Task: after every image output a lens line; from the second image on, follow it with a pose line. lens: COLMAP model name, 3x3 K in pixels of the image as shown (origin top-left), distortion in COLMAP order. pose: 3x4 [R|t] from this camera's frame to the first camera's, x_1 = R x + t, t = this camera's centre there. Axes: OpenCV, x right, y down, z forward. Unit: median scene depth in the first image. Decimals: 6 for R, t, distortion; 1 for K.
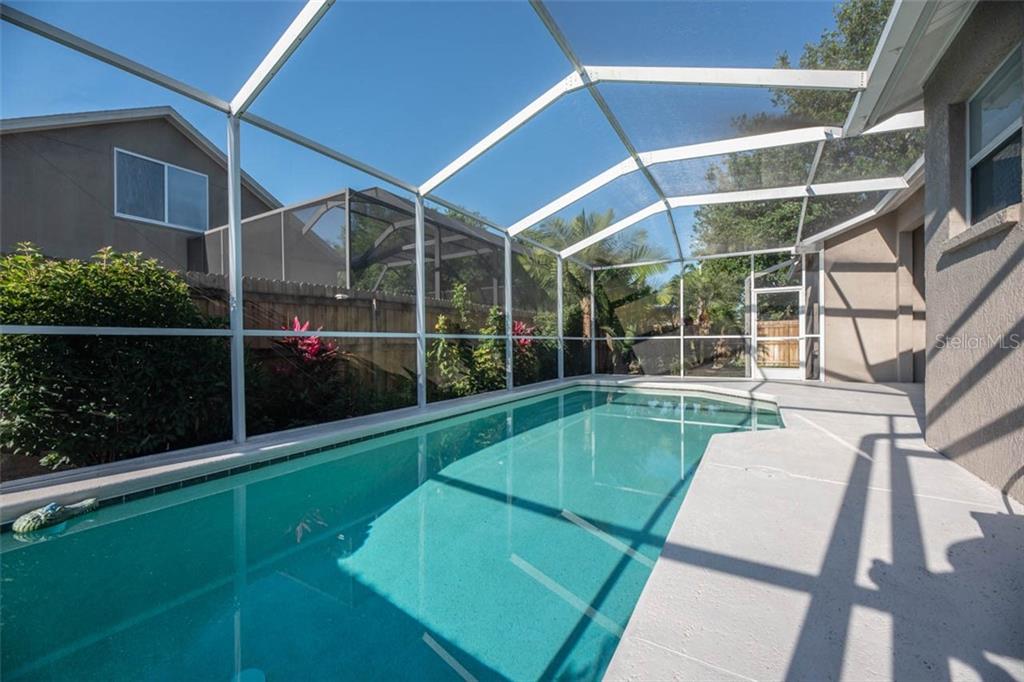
lens RADIAL K [[416.2, 0, 512.5], [0, 416.2, 345.7], [0, 0, 1]] dist [0.001386, 0.000131]
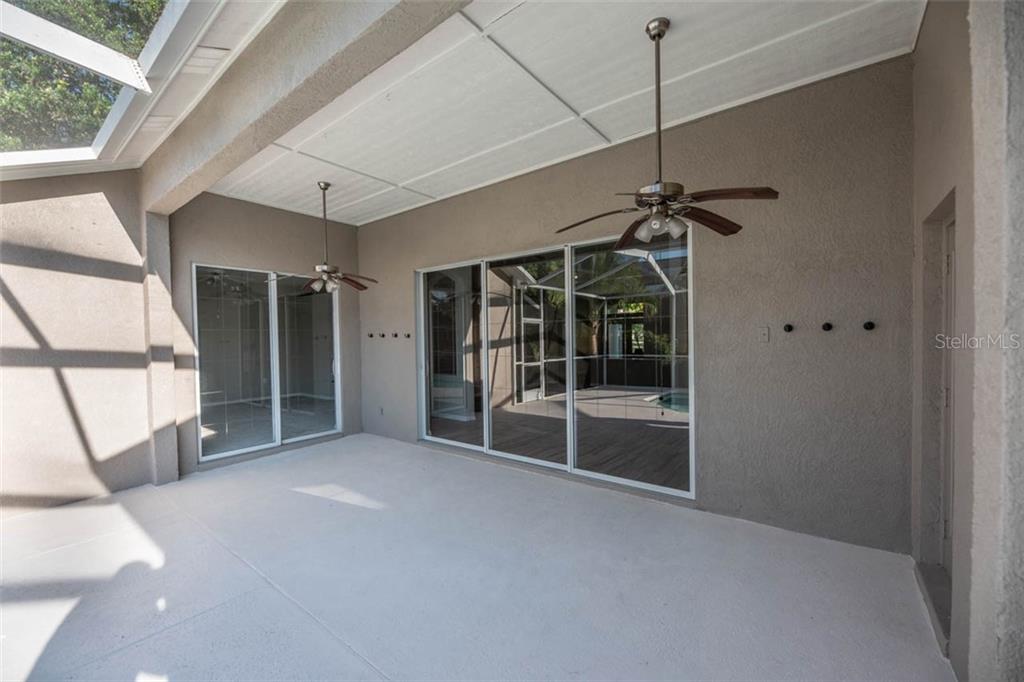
lens RADIAL K [[416.2, 0, 514.7], [0, 416.2, 346.7], [0, 0, 1]] dist [0.001386, 0.000131]
pose [[0.103377, -0.020447, 0.994432, 0.424461], [0.018851, 0.999649, 0.018595, -0.093960], [-0.994464, 0.016824, 0.103726, 0.458669]]
